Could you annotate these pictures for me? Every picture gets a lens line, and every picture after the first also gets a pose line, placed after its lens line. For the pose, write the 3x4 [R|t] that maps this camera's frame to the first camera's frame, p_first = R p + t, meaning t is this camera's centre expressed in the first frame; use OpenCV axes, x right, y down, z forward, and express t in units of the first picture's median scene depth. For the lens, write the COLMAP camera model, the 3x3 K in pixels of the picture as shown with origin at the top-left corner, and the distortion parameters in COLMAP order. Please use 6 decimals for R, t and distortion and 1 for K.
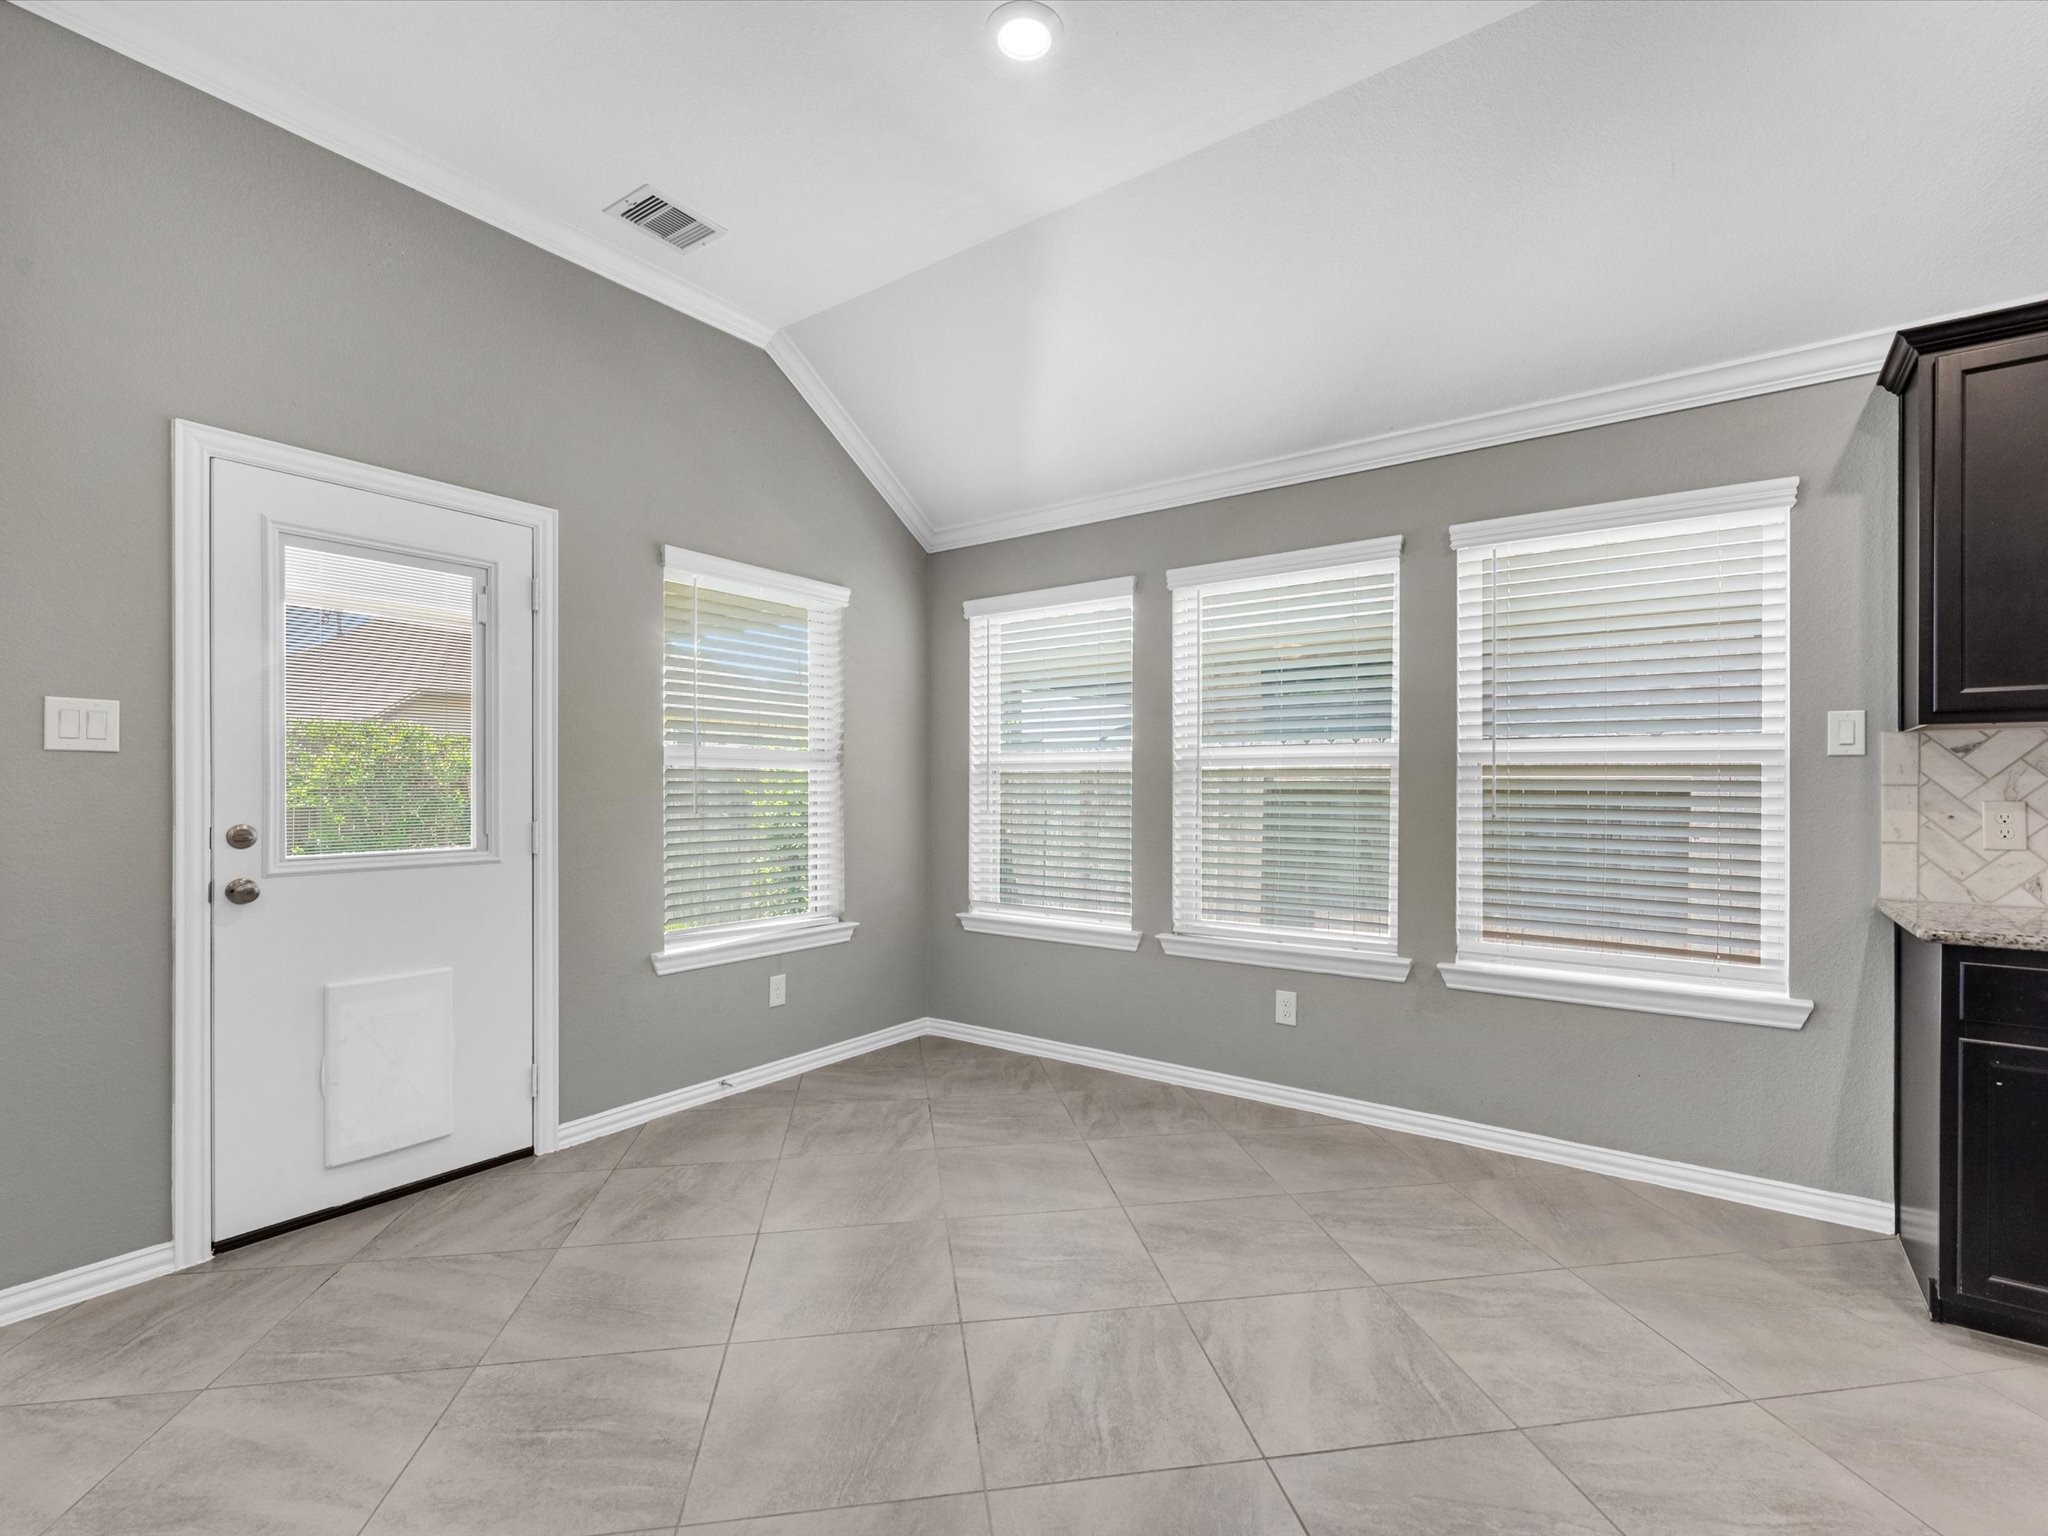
lens RADIAL K [[935.5, 0, 1029.3], [0, 935.5, 789.8], [0, 0, 1]] dist [-0.002700, -0.000122]
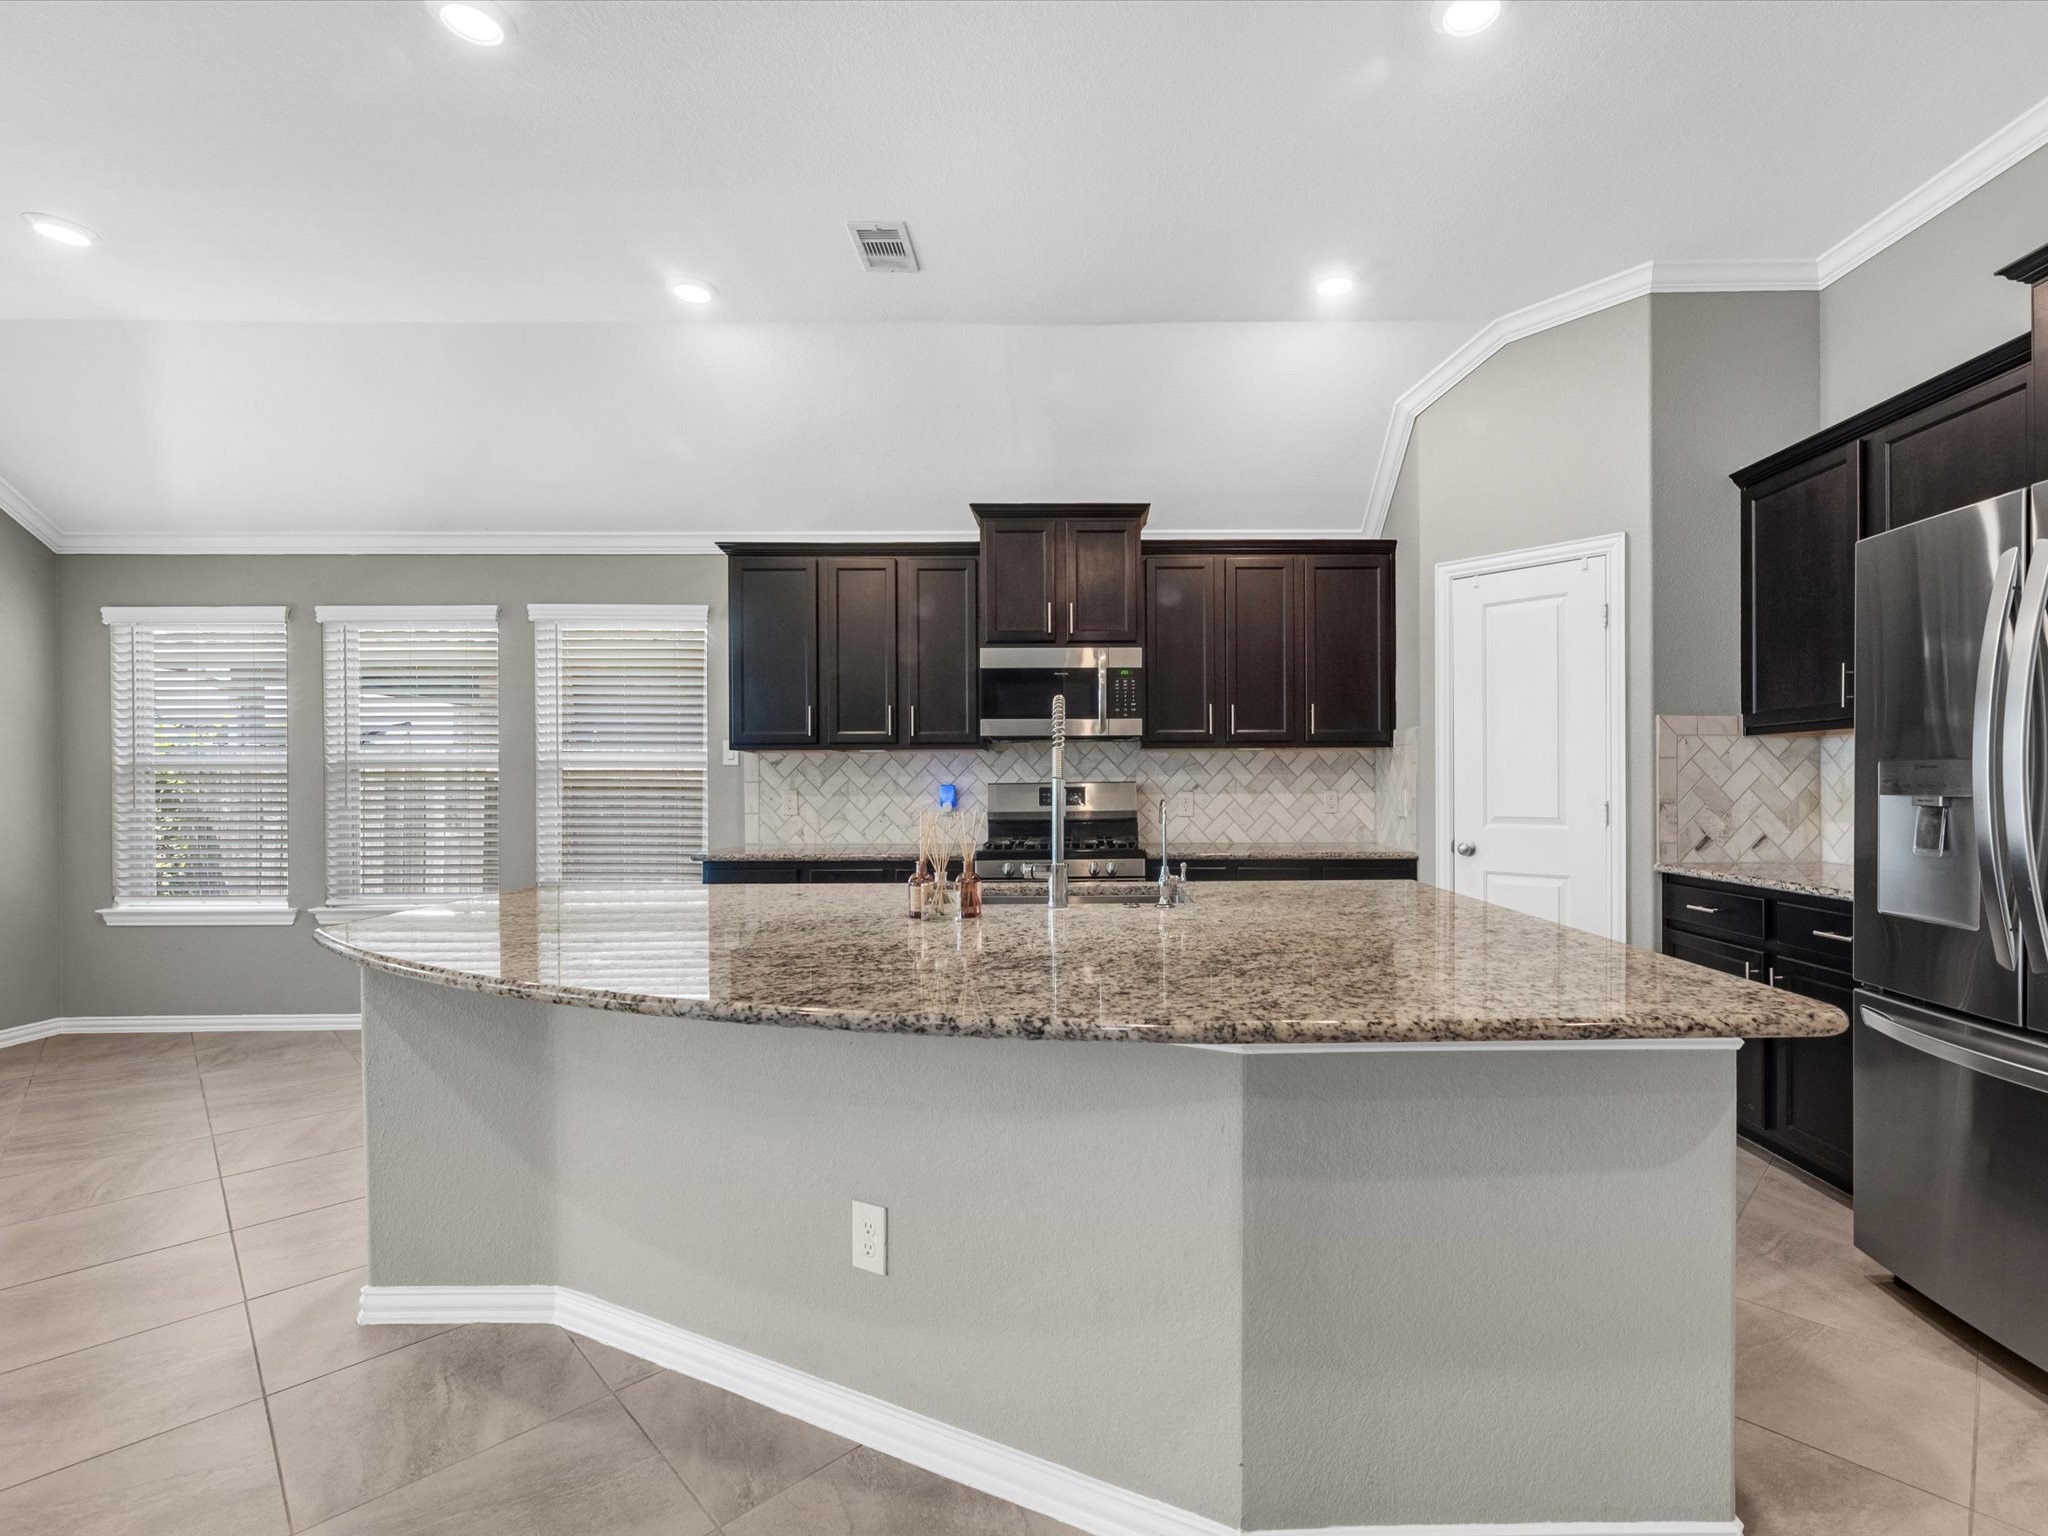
lens RADIAL K [[935.5, 0, 1029.3], [0, 935.5, 789.8], [0, 0, 1]] dist [-0.002700, -0.000122]
pose [[0.815344, -0.005486, 0.578951, 0.231820], [0.007449, 0.999972, -0.001015, 0.012253], [-0.578929, 0.005141, 0.815362, -0.605060]]
